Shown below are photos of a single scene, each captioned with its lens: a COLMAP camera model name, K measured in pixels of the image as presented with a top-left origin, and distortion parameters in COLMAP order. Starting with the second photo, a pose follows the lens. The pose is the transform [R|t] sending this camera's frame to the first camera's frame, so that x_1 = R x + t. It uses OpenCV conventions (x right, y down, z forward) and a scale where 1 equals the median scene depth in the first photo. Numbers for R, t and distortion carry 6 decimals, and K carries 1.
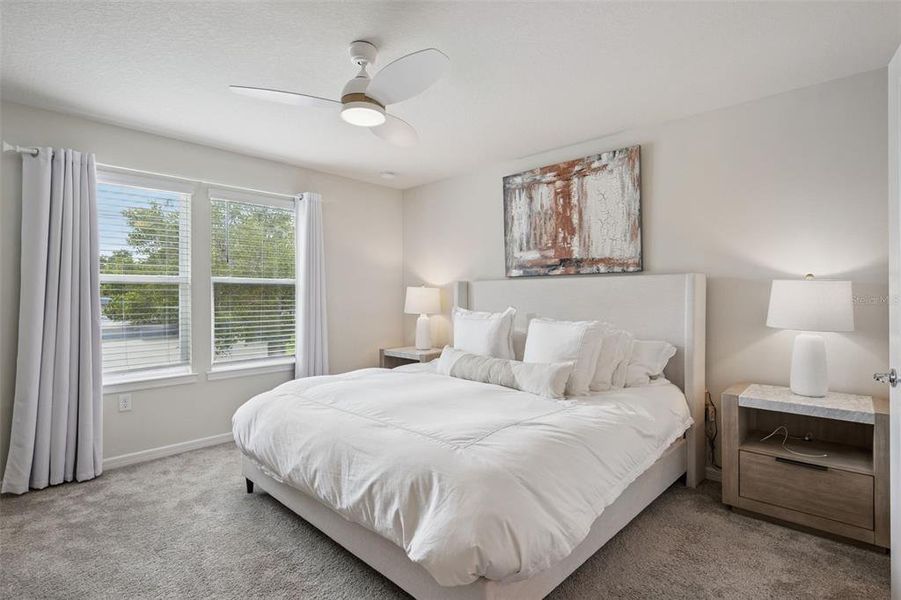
lens RADIAL K [[449.2, 0, 449.4], [0, 449.2, 296.9], [0, 0, 1]] dist [-0.001392, -0.000229]
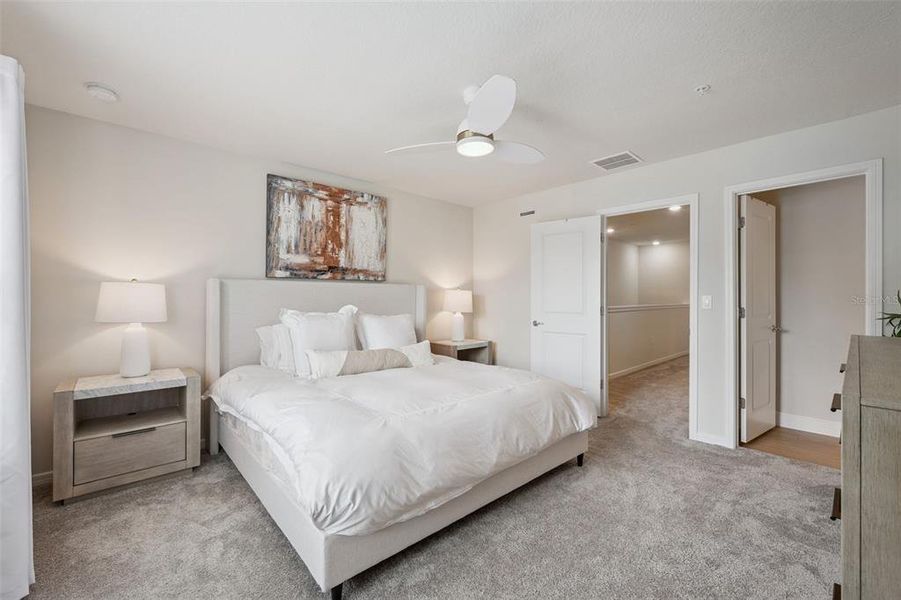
lens RADIAL K [[338.7, 0, 450.5], [0, 338.7, 300.0], [0, 0, 1]] dist [-0.000439, -0.000068]
pose [[0.114844, -0.006440, 0.993363, -0.603726], [-0.003355, 0.999971, 0.006870, -0.000816], [-0.993378, -0.004122, 0.114819, 0.563837]]
